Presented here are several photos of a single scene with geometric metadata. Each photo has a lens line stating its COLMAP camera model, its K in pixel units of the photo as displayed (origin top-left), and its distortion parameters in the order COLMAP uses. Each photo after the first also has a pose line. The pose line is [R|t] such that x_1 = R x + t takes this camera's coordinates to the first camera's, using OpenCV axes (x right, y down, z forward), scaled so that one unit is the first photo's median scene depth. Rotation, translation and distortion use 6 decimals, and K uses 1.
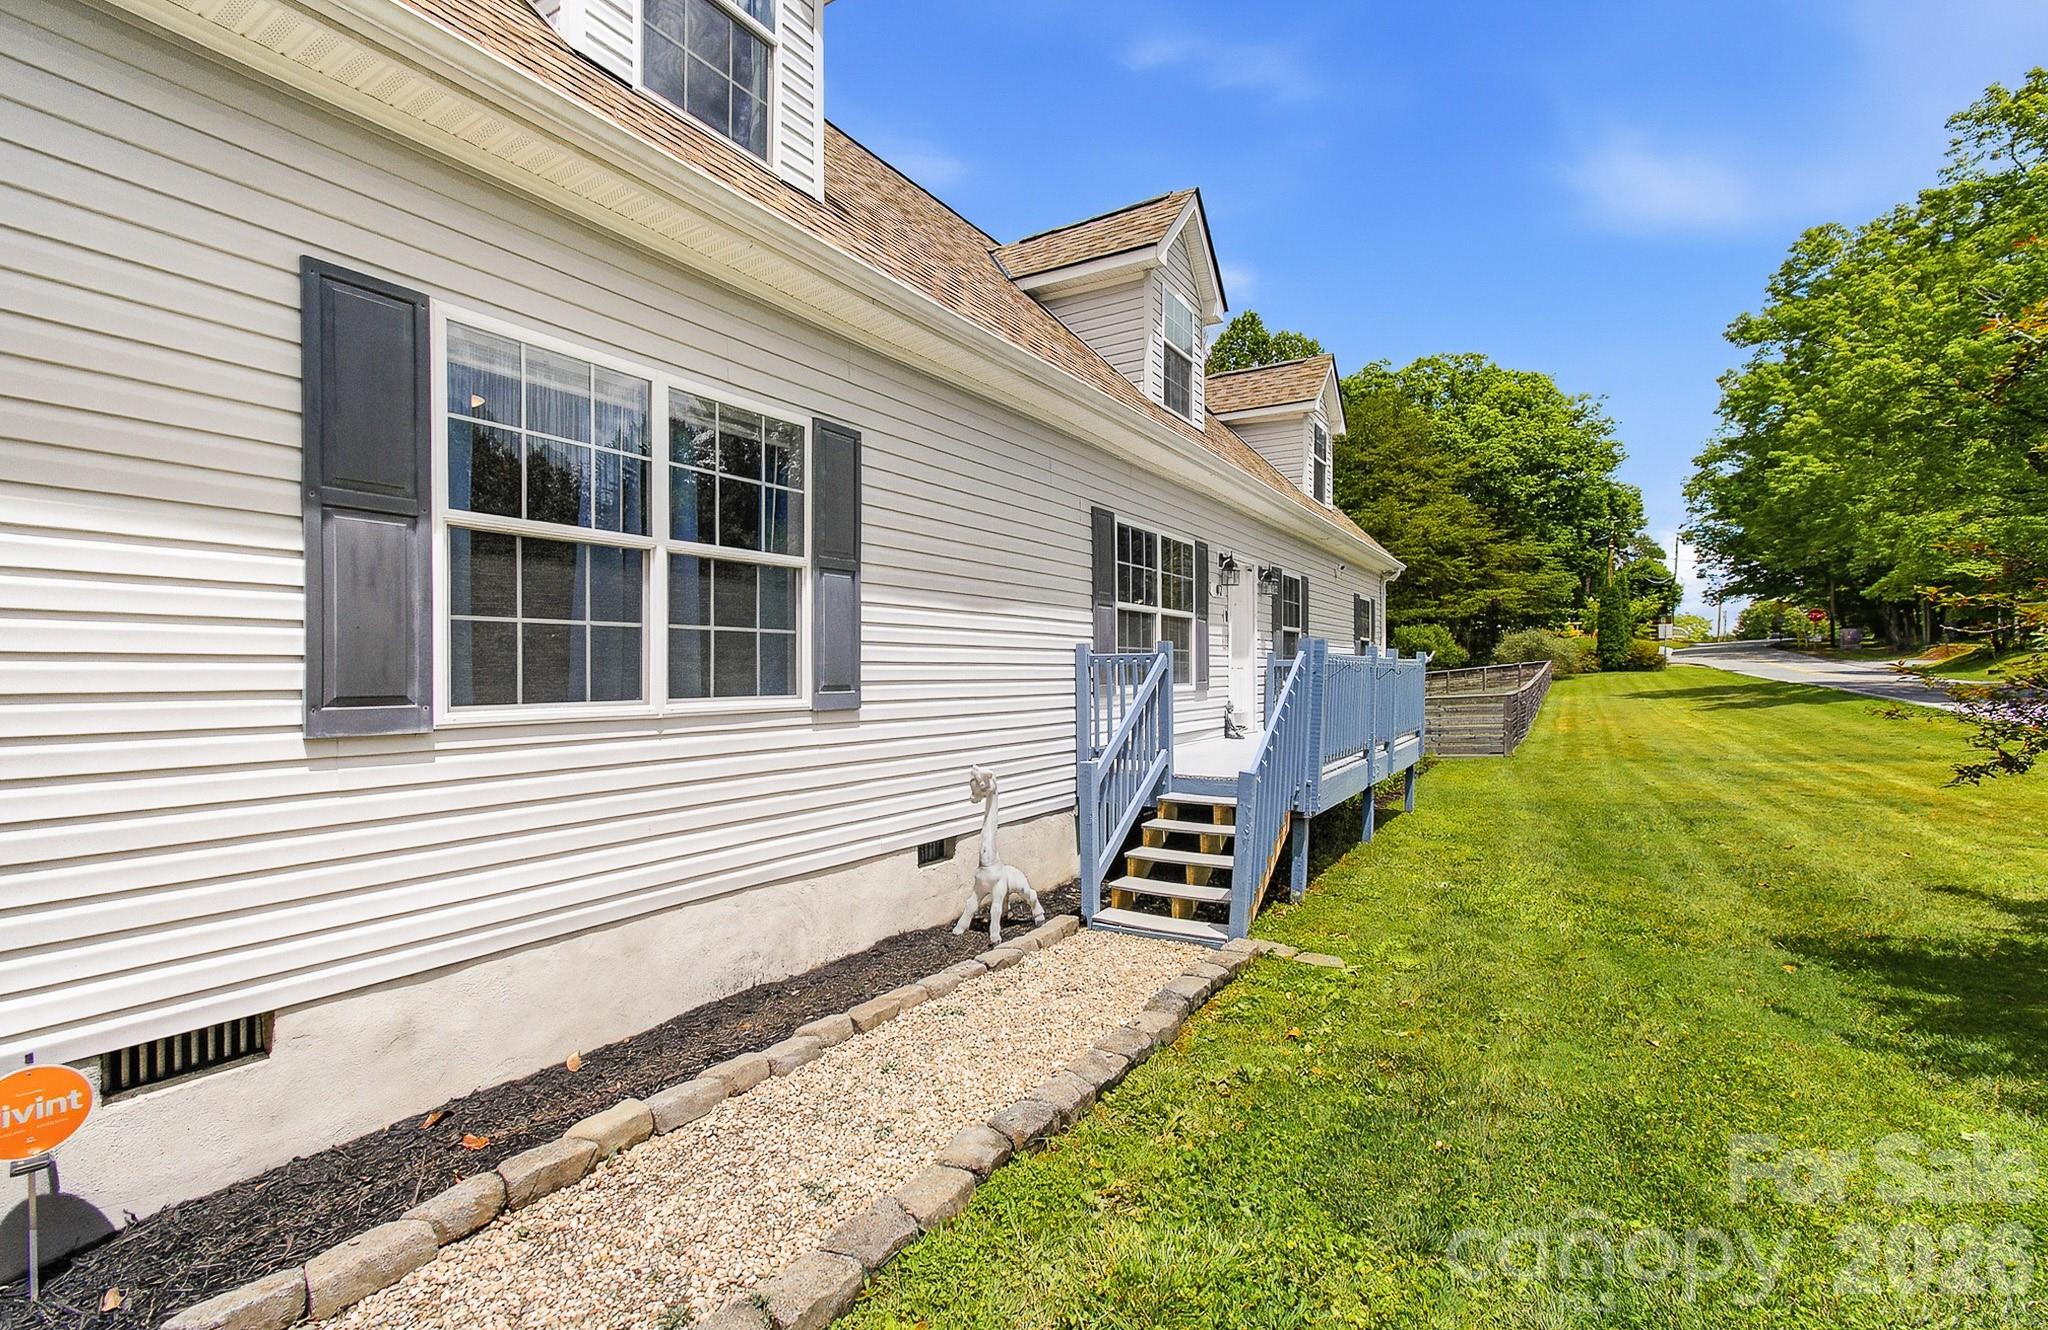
lens RADIAL K [[973.8, 0, 1024.0], [0, 973.8, 665.0], [0, 0, 1]] dist [-0.001408, -0.000265]
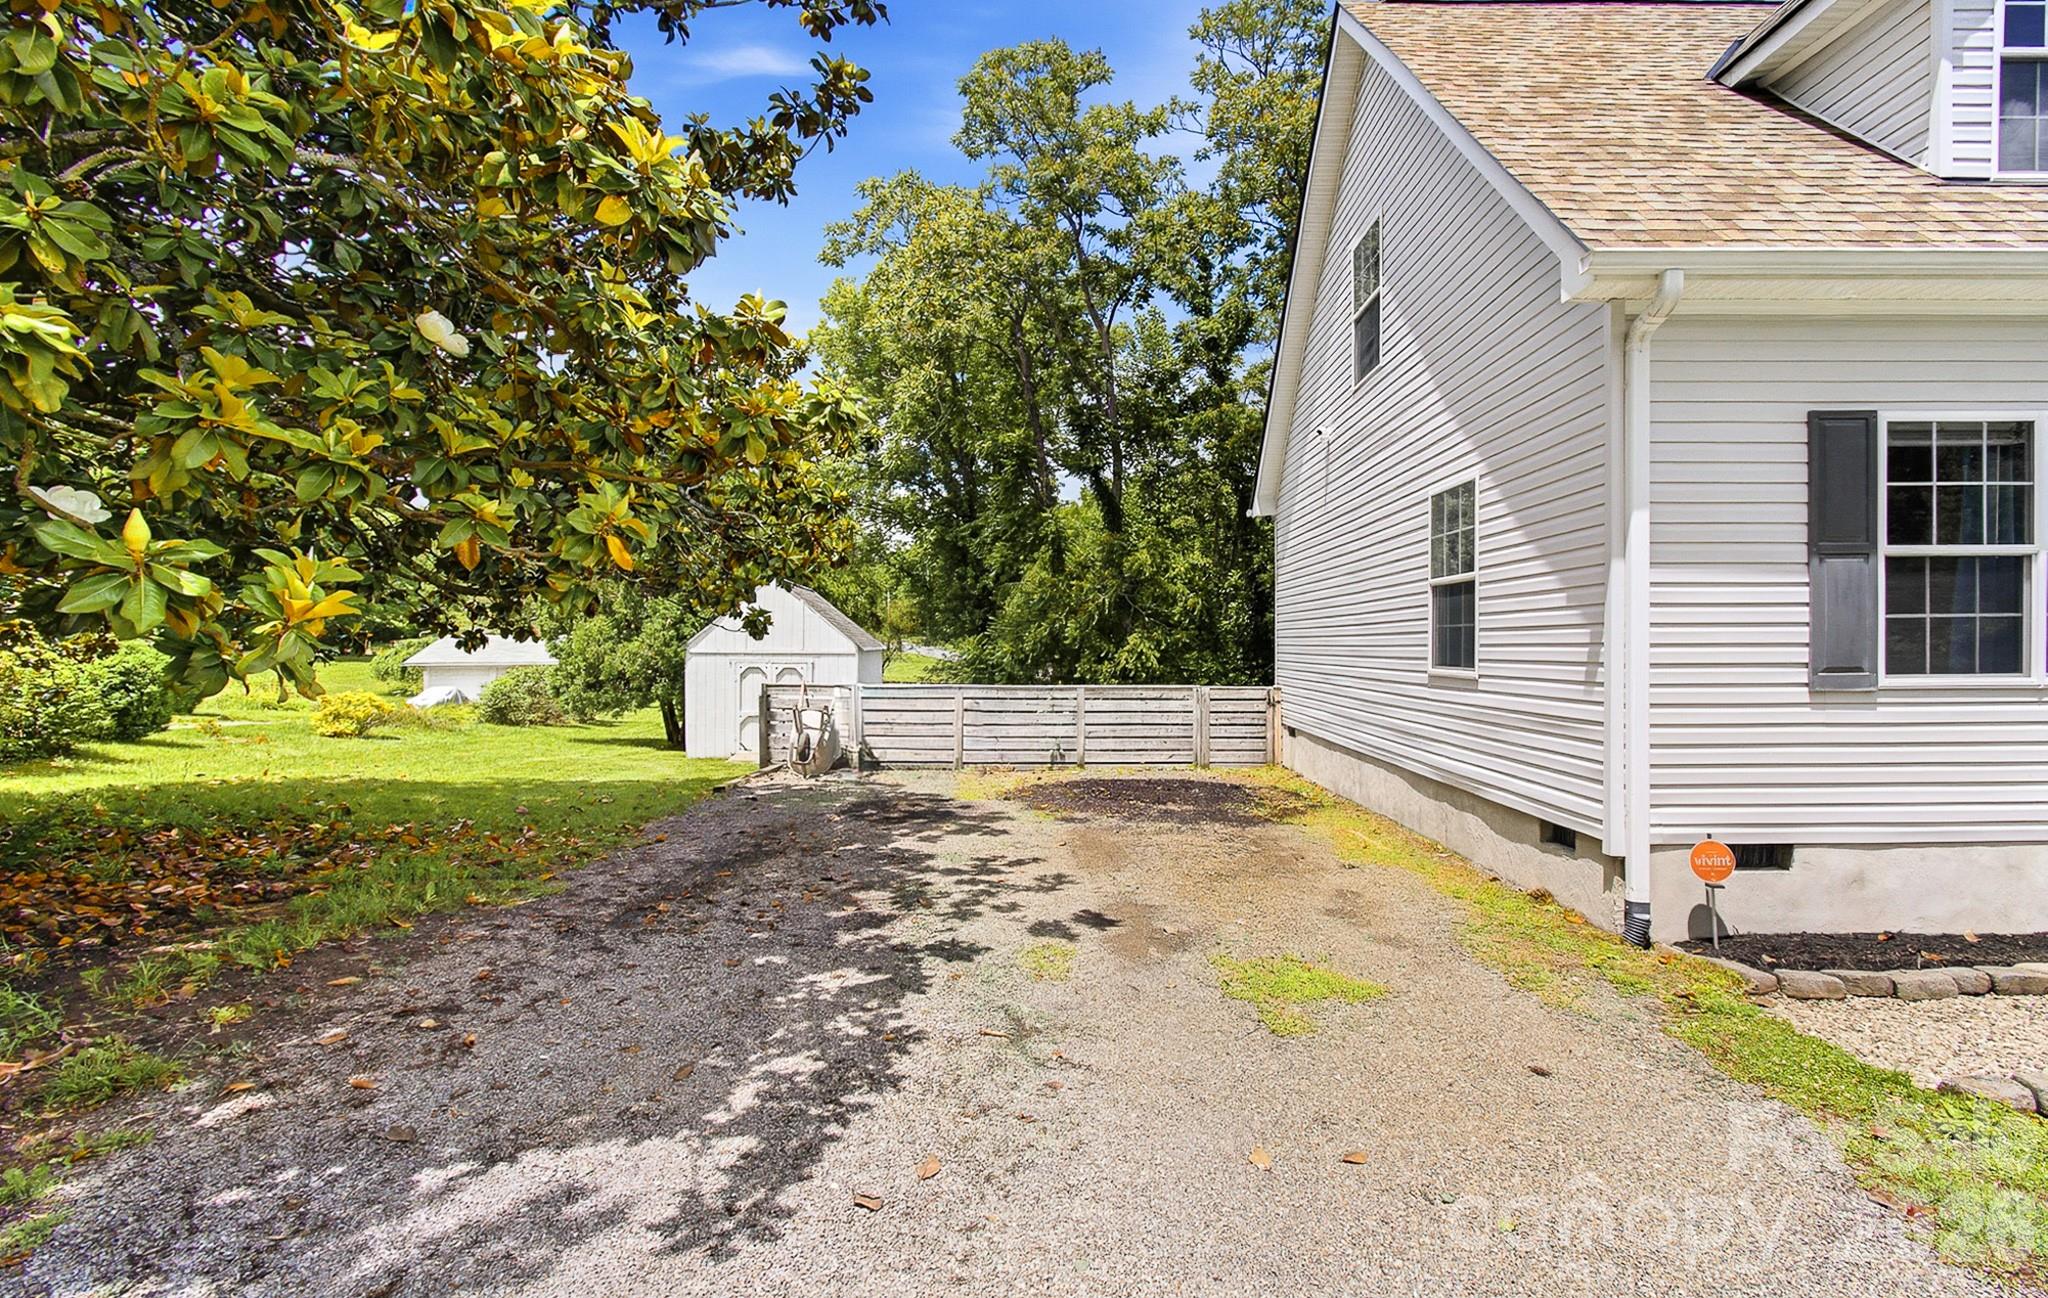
lens RADIAL K [[914.6, 0, 1023.7], [0, 914.6, 660.9], [0, 0, 1]] dist [-0.001817, -0.000601]
pose [[0.529987, 0.005161, -0.847990, -0.097852], [0.012241, 0.999831, 0.013736, -0.015825], [0.847917, -0.017660, 0.529834, -0.969885]]
